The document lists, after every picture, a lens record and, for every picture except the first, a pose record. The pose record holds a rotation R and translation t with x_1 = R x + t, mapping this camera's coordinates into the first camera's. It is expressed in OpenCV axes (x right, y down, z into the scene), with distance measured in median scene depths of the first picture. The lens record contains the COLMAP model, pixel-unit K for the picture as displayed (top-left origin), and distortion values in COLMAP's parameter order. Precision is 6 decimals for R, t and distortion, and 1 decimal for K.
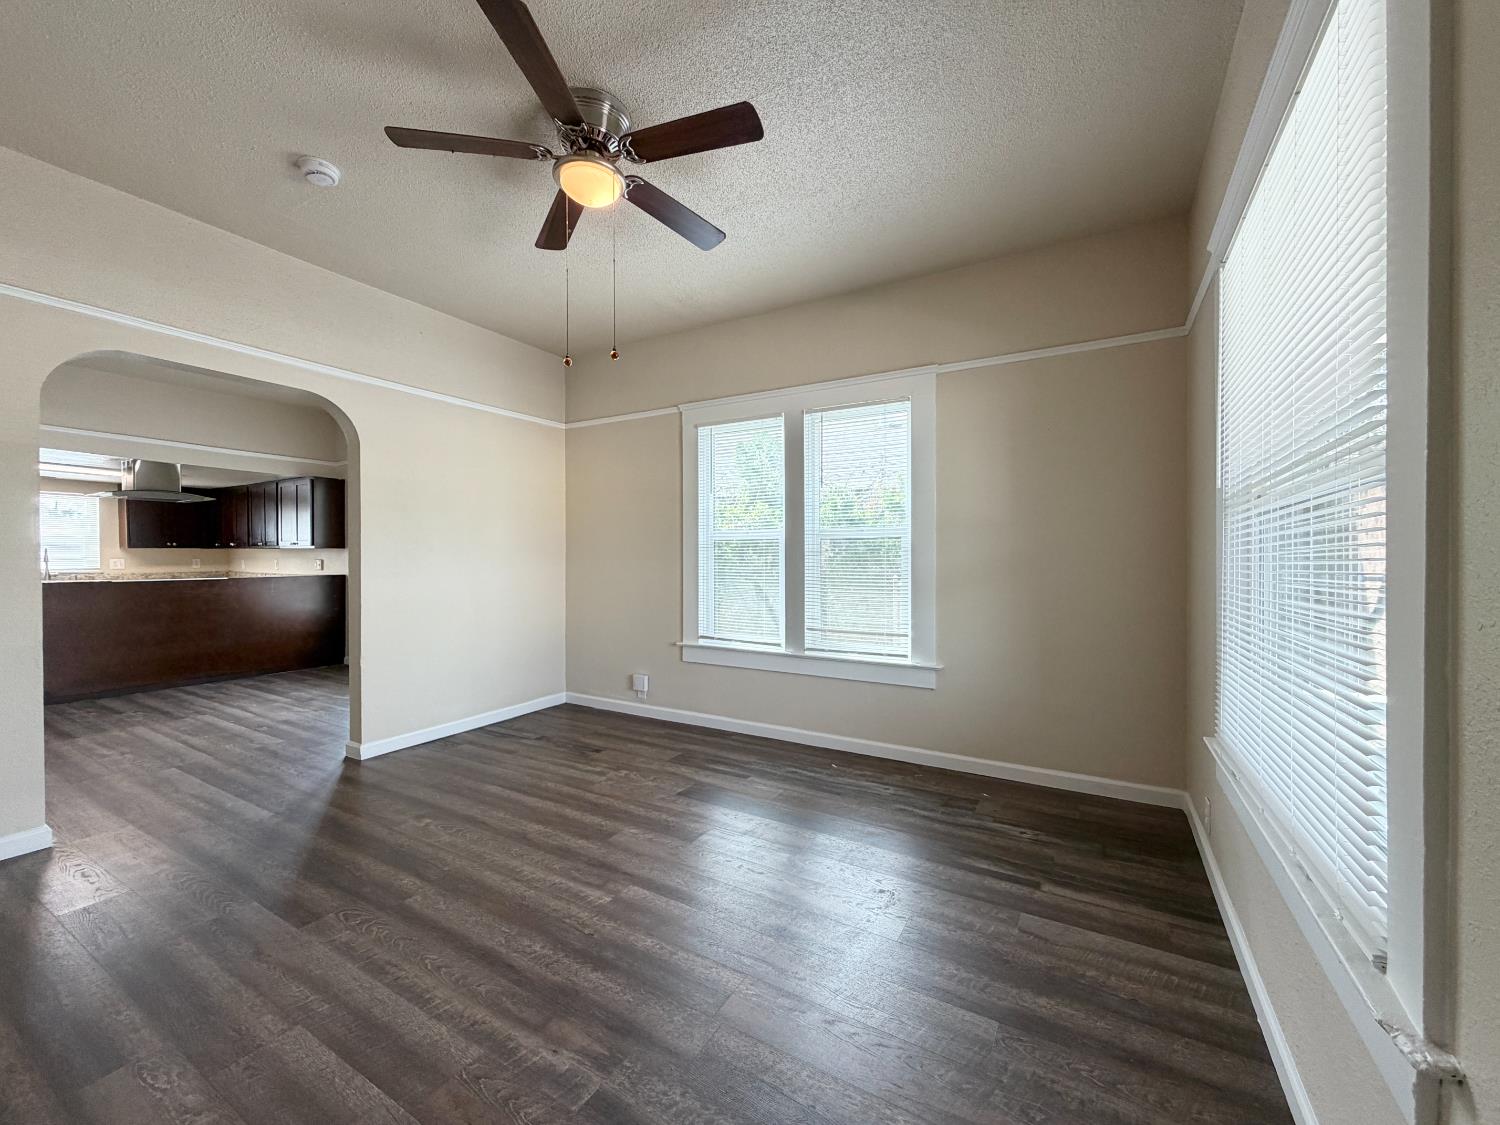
lens RADIAL K [[589.3, 0, 747.2], [0, 589.3, 559.2], [0, 0, 1]] dist [0.000463, 0.000104]
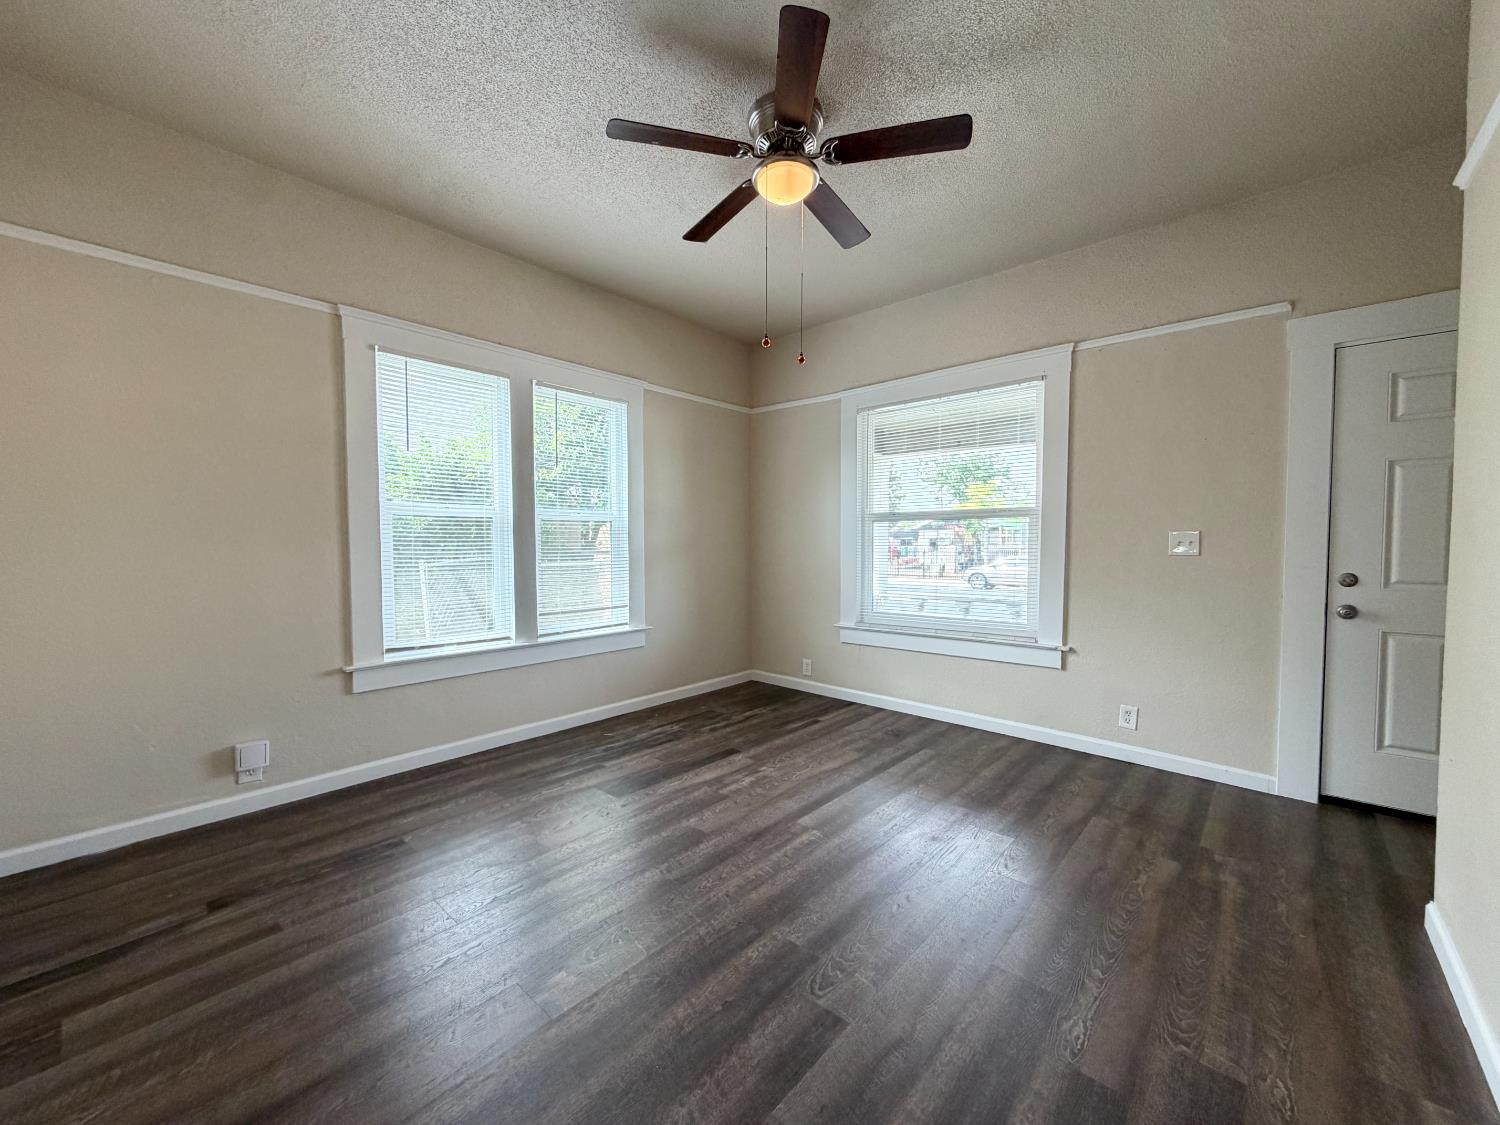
lens RADIAL K [[608.3, 0, 716.0], [0, 608.3, 563.4], [0, 0, 1]] dist [-0.000900, -0.000071]
pose [[0.221481, -0.035799, 0.974507, -0.857850], [0.002562, 0.999344, 0.036129, 0.001409], [-0.975161, -0.005505, 0.221428, 0.555764]]
